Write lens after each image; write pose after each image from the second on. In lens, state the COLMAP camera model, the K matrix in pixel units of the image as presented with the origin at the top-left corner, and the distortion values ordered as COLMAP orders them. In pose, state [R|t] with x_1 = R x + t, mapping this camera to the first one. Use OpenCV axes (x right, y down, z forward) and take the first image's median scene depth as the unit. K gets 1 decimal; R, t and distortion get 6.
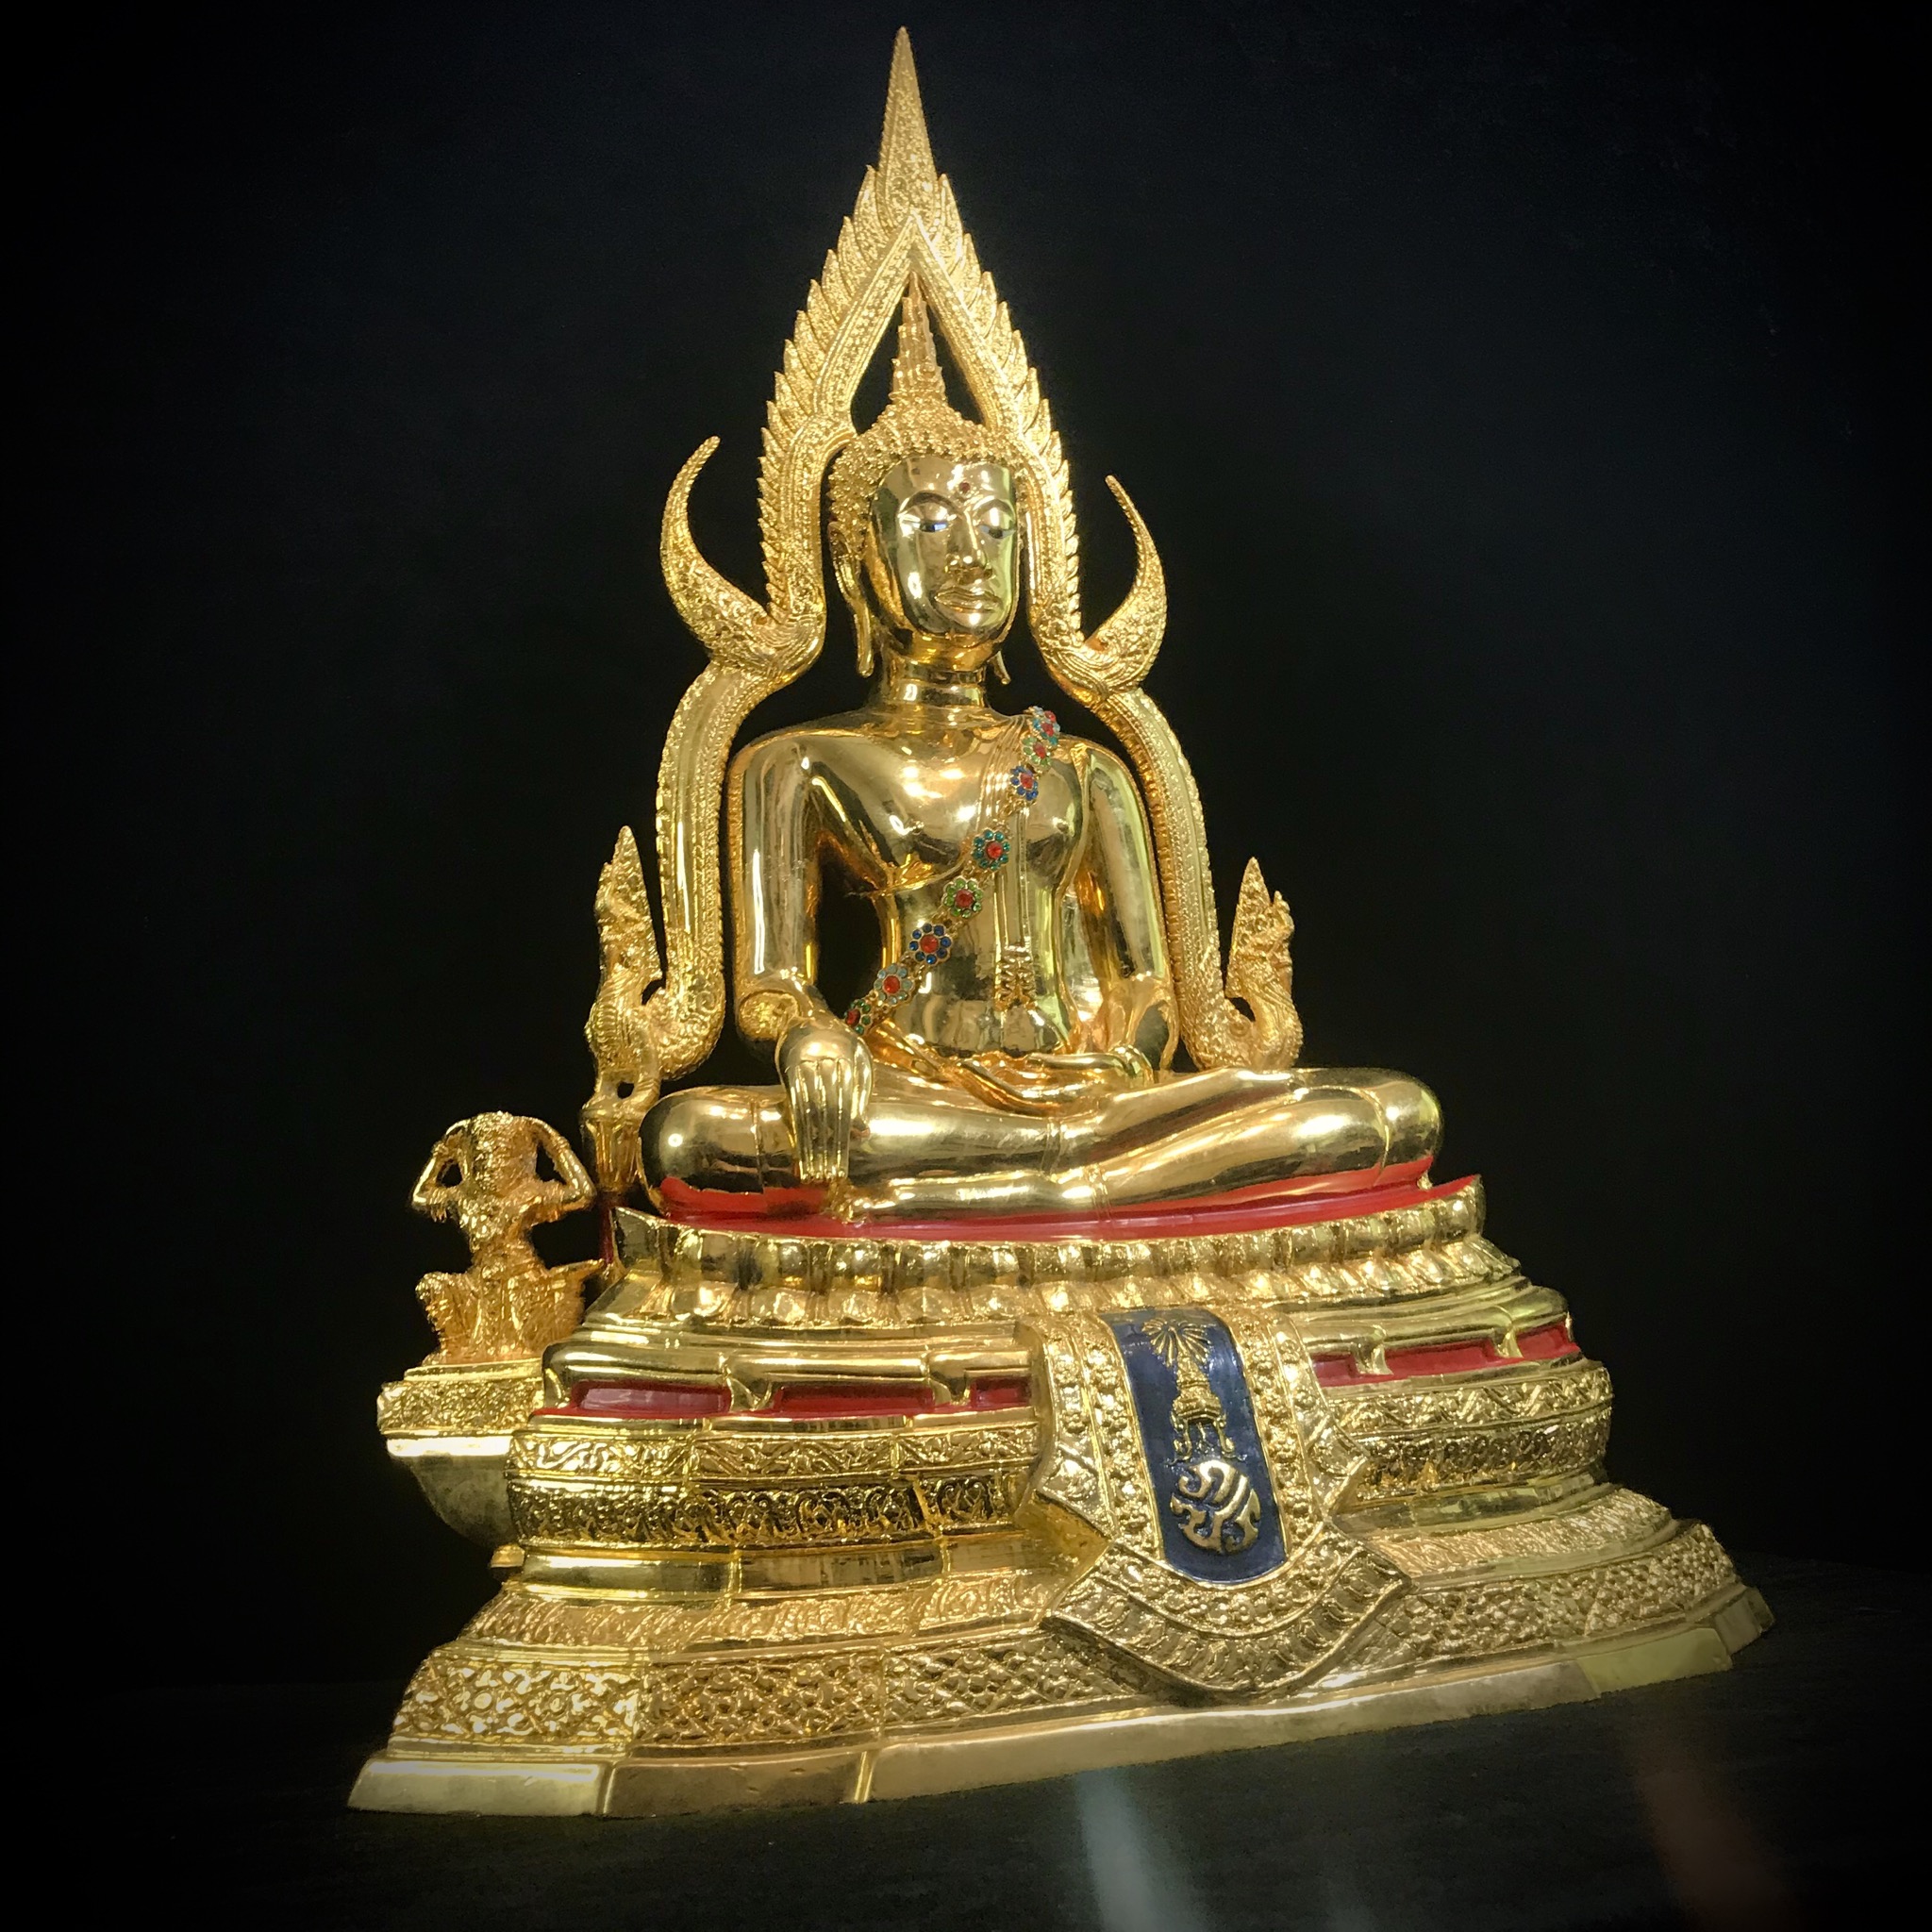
lens RADIAL K [[2102.6, 0, 966.0], [0, 2102.6, 966.0], [0, 0, 1]] dist [0.153337, -0.498894]
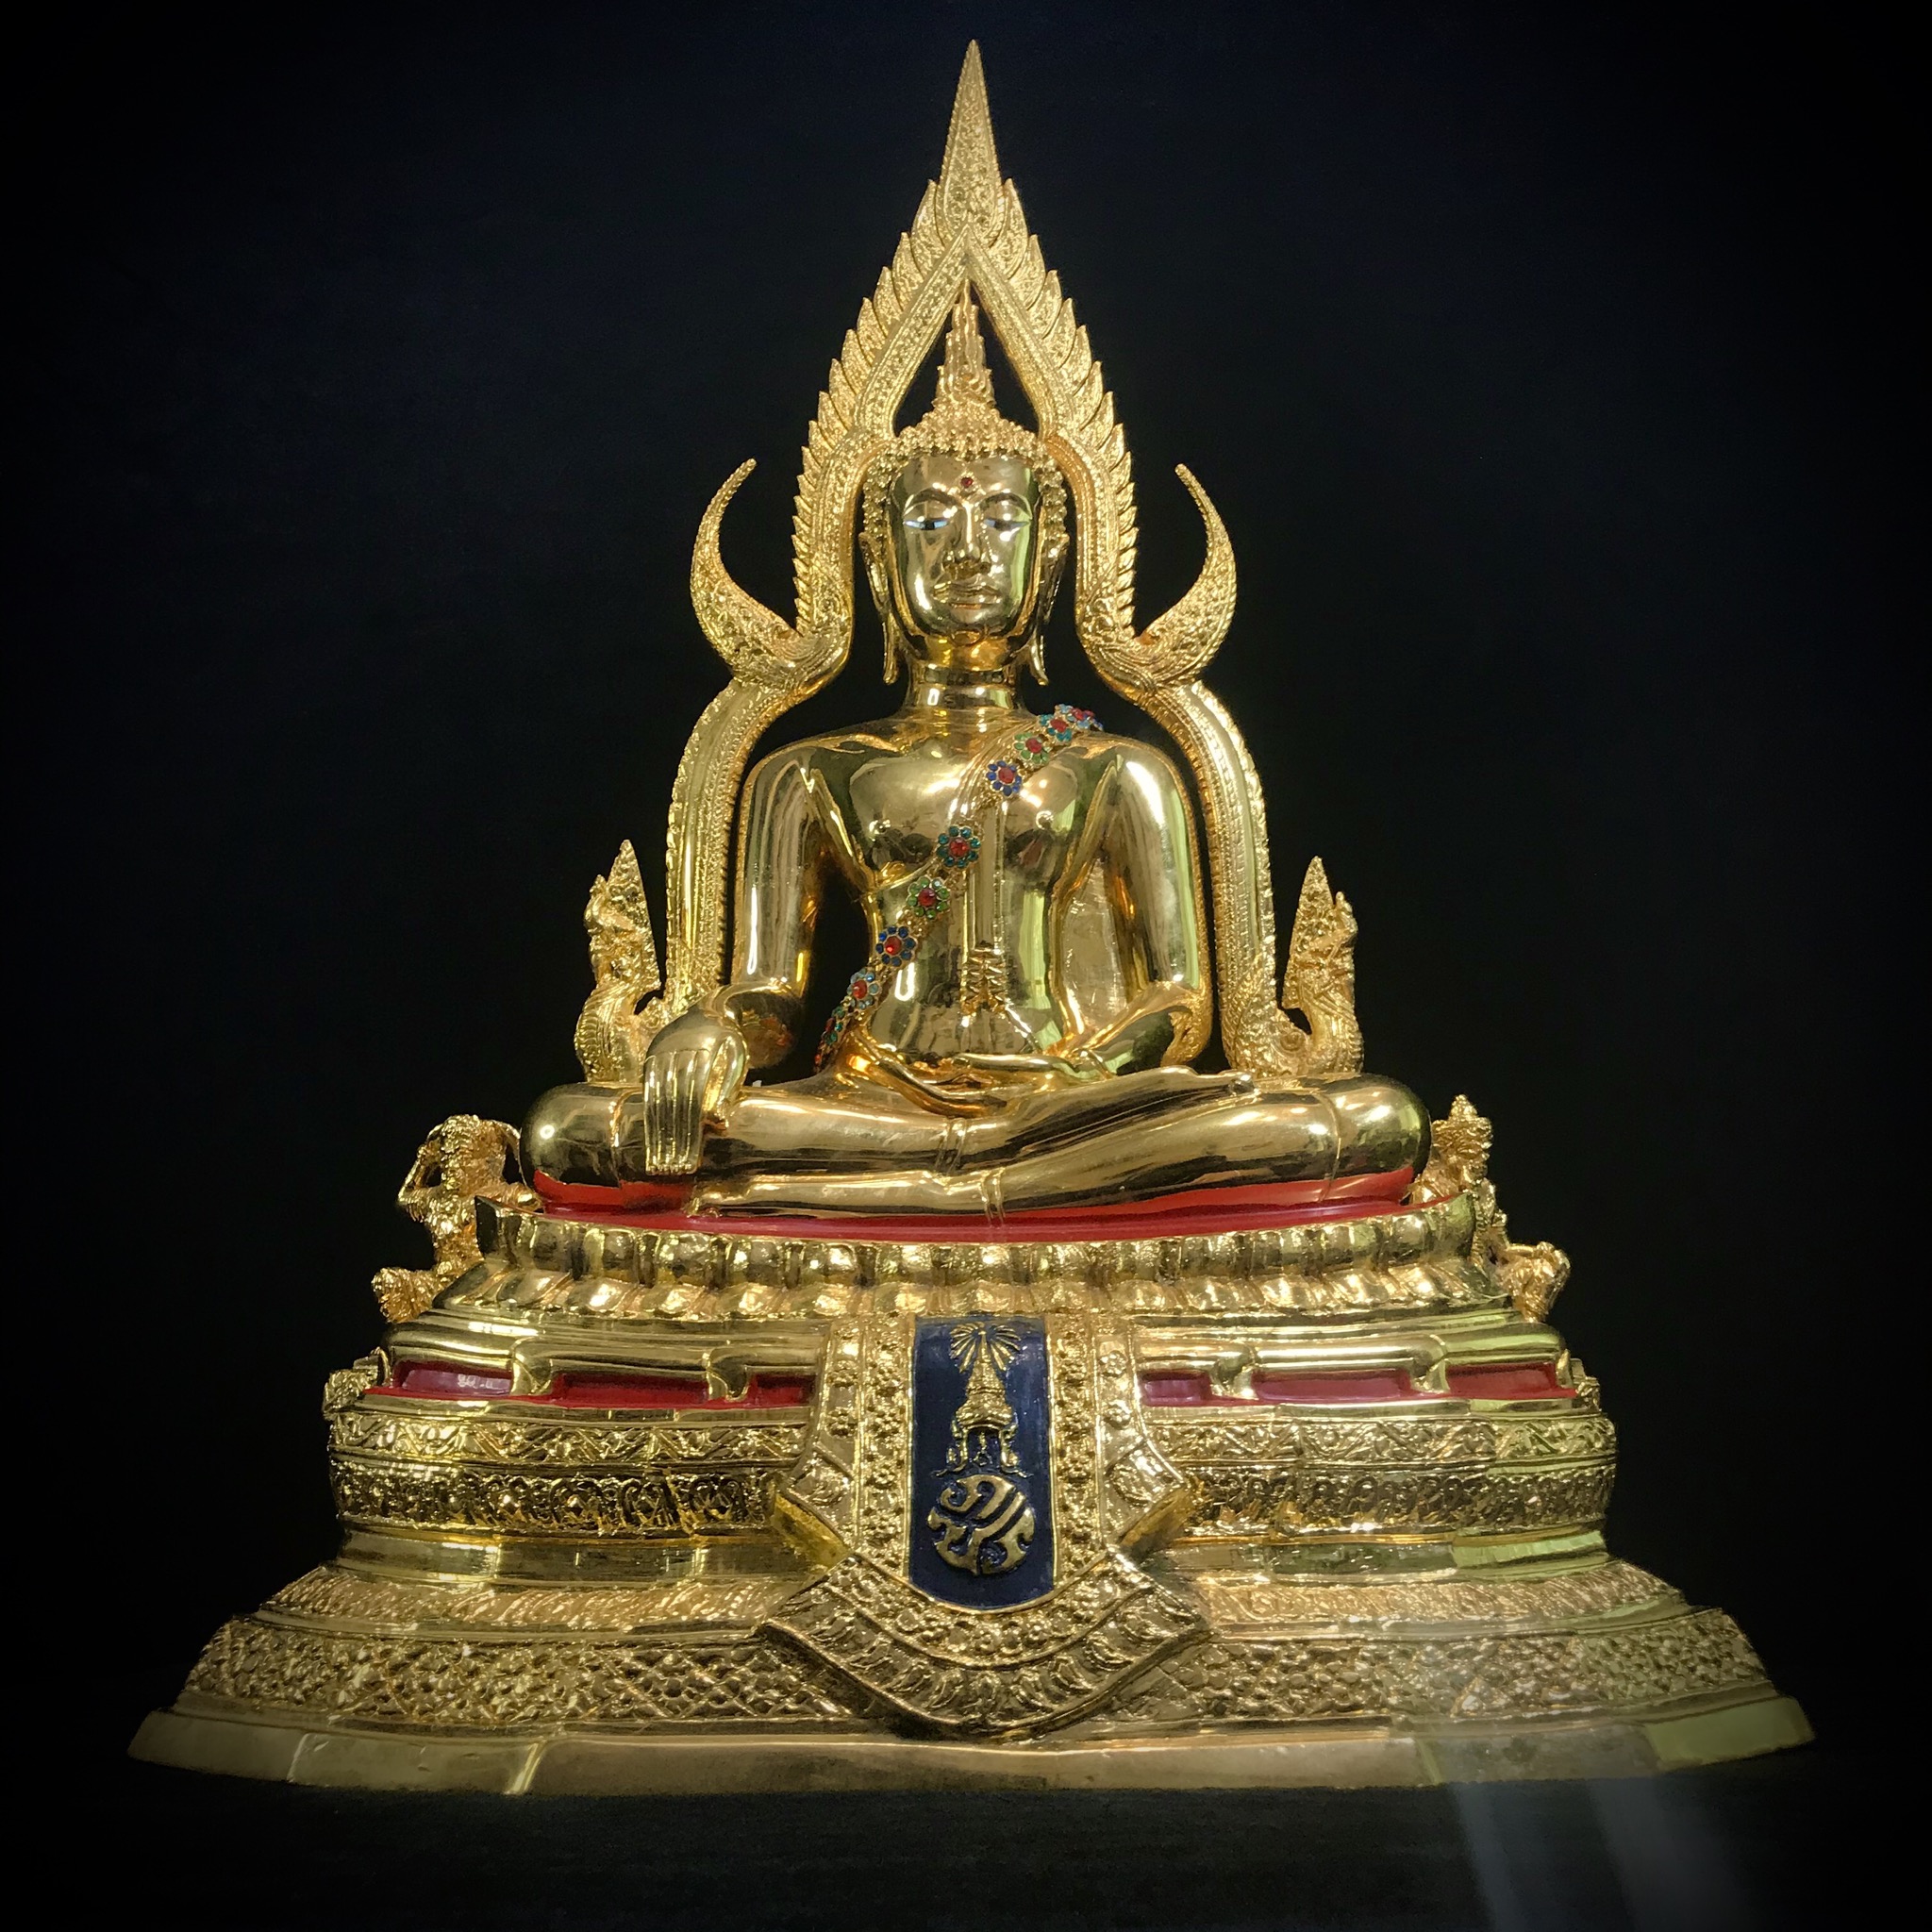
lens RADIAL K [[2117.7, 0, 969.7], [0, 2117.7, 952.1], [0, 0, 1]] dist [0.159040, -0.540439]
pose [[0.945764, -0.023434, -0.324008, 0.326774], [0.003539, 0.998079, -0.061858, 0.052086], [0.324835, 0.057357, 0.944030, 0.092383]]
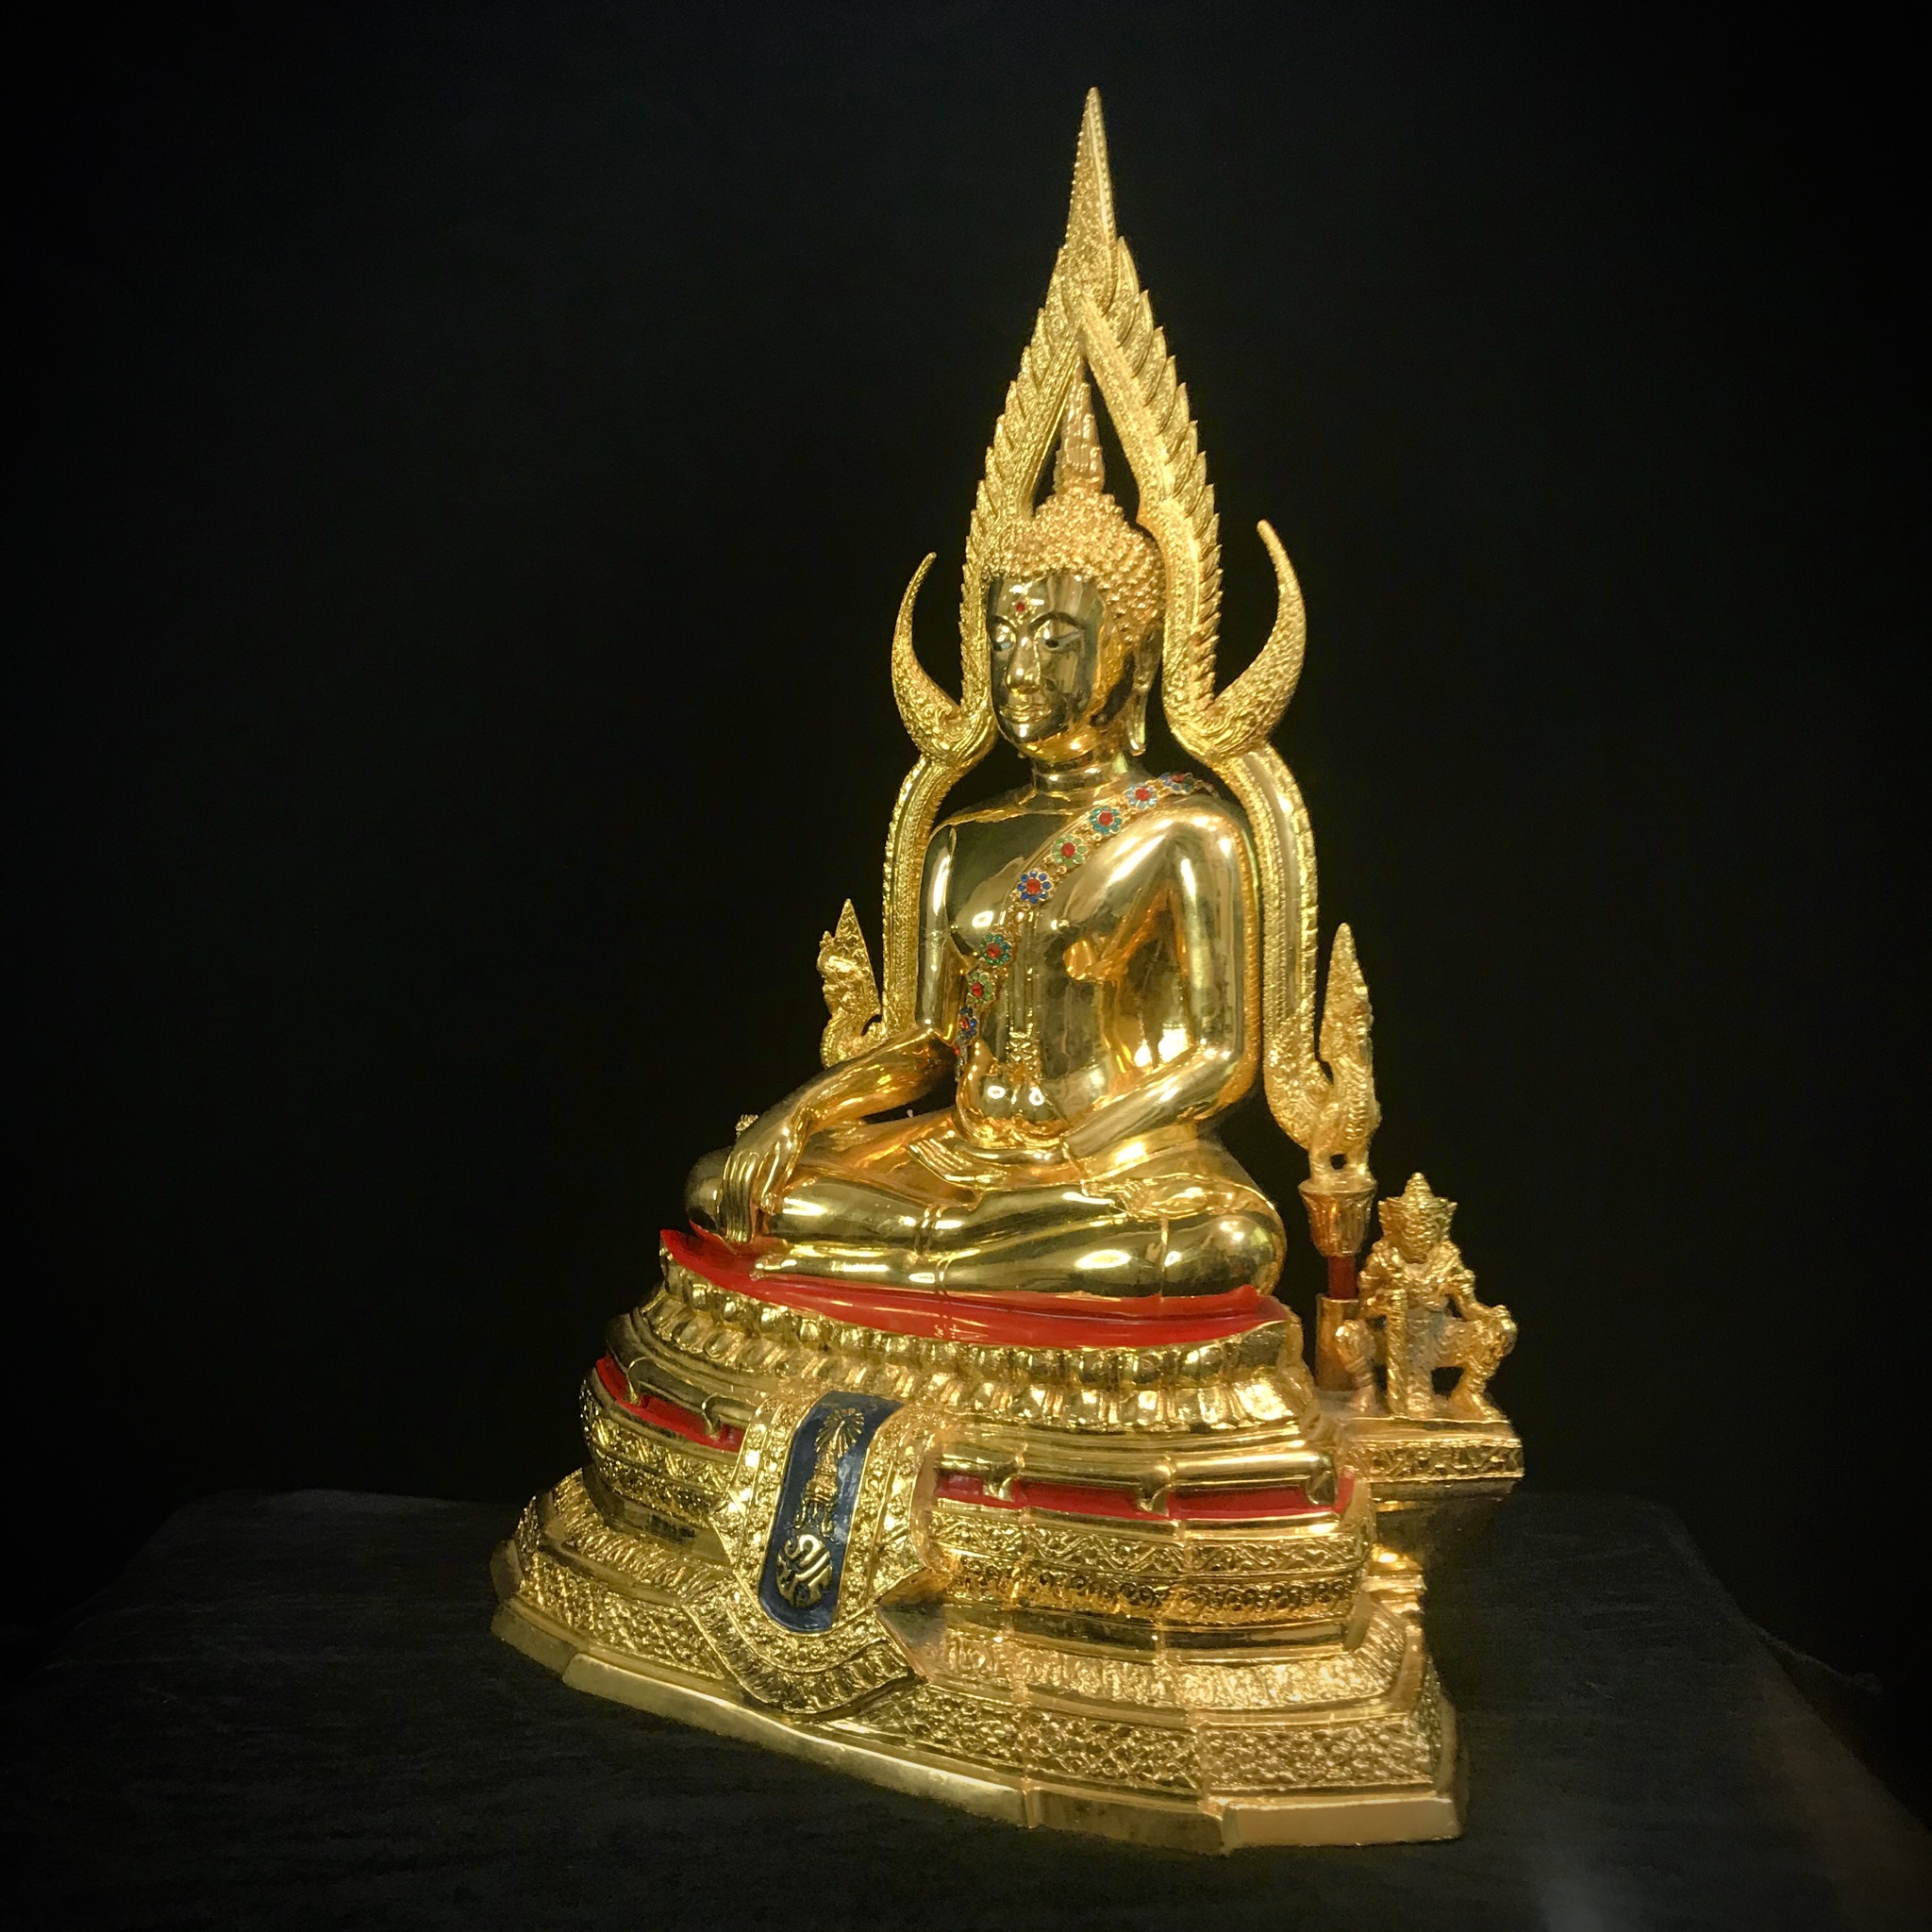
lens RADIAL K [[2117.7, 0, 969.7], [0, 2117.7, 952.1], [0, 0, 1]] dist [0.159040, -0.540439]
pose [[0.568573, 0.103610, -0.816082, 0.953054], [0.114373, 0.972445, 0.203147, -0.292101], [0.814643, -0.208842, 0.541055, 0.352545]]
